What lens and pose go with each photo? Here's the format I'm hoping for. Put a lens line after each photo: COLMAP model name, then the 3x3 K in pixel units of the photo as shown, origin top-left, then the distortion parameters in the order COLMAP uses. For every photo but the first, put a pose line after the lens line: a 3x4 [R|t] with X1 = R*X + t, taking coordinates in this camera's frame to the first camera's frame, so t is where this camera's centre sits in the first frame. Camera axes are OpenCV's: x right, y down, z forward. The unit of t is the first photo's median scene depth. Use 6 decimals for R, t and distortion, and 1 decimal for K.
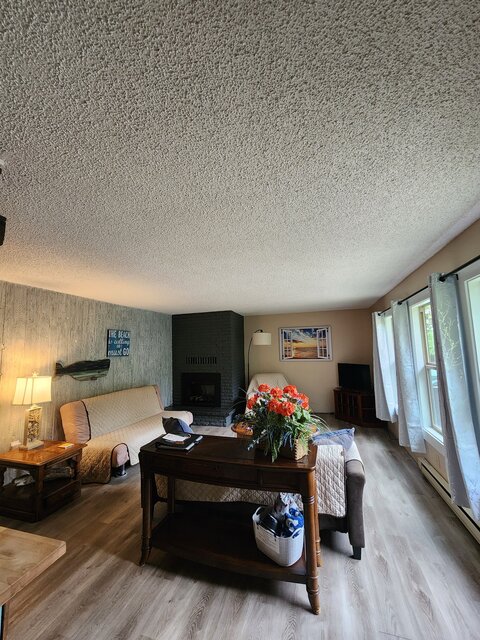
lens RADIAL K [[260.1, 0, 239.8], [0, 260.1, 319.1], [0, 0, 1]] dist [-0.000648, -0.000004]
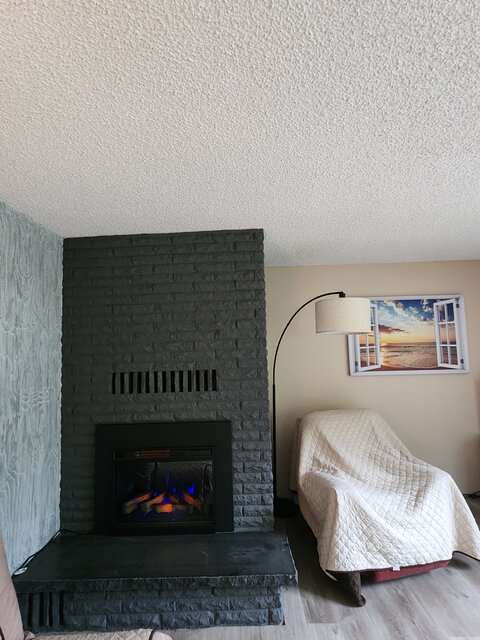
lens RADIAL K [[327.6, 0, 240.1], [0, 327.6, 320.7], [0, 0, 1]] dist [0.003536, 0.000228]
pose [[0.961119, 0.022404, 0.275223, -0.164573], [-0.024051, 0.999707, 0.002610, 0.078730], [-0.275084, -0.009128, 0.961377, 0.568814]]
